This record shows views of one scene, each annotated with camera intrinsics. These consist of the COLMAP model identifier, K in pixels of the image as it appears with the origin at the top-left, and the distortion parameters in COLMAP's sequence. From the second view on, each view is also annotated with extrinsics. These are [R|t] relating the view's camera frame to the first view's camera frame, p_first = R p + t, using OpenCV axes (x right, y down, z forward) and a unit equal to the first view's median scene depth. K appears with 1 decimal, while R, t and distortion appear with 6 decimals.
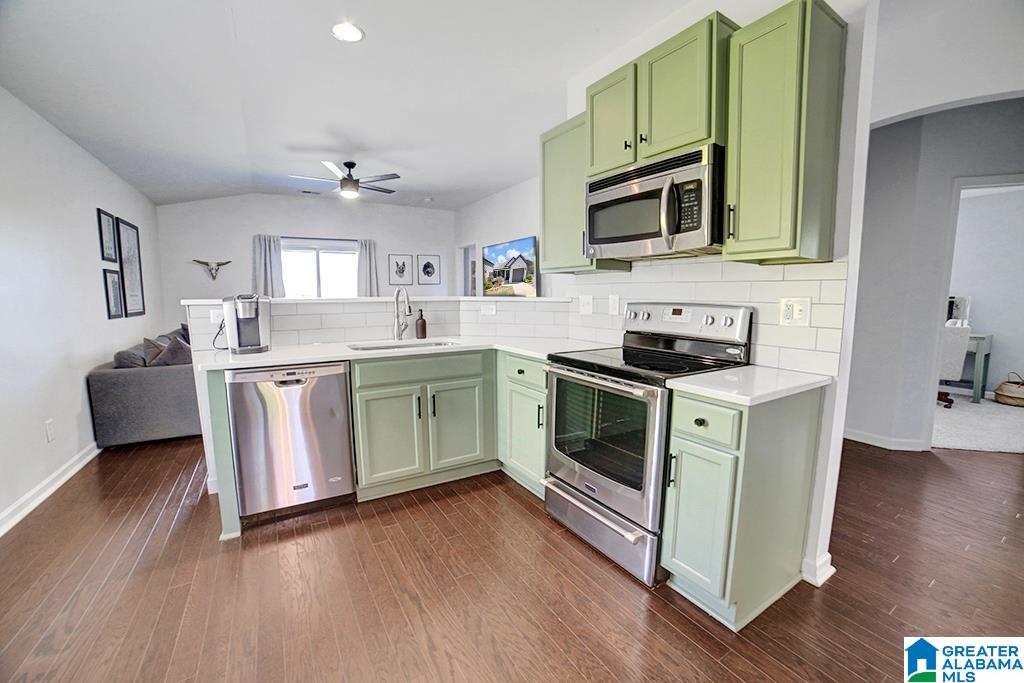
lens RADIAL K [[414.1, 0, 512.0], [0, 414.1, 341.5], [0, 0, 1]] dist [-0.038048, 0.000249]
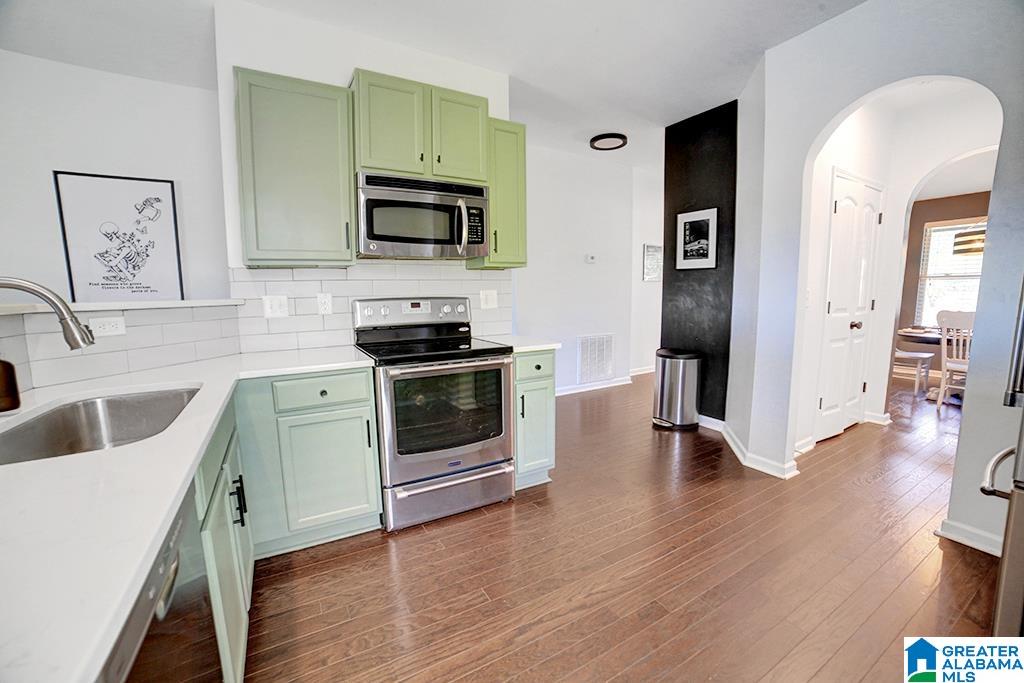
lens RADIAL K [[414.1, 0, 512.0], [0, 414.1, 341.5], [0, 0, 1]] dist [-0.038048, 0.000249]
pose [[0.023849, -0.128387, 0.991437, -0.911168], [0.130404, 0.983646, 0.124241, -0.092729], [-0.991174, 0.126325, 0.040202, 0.791729]]
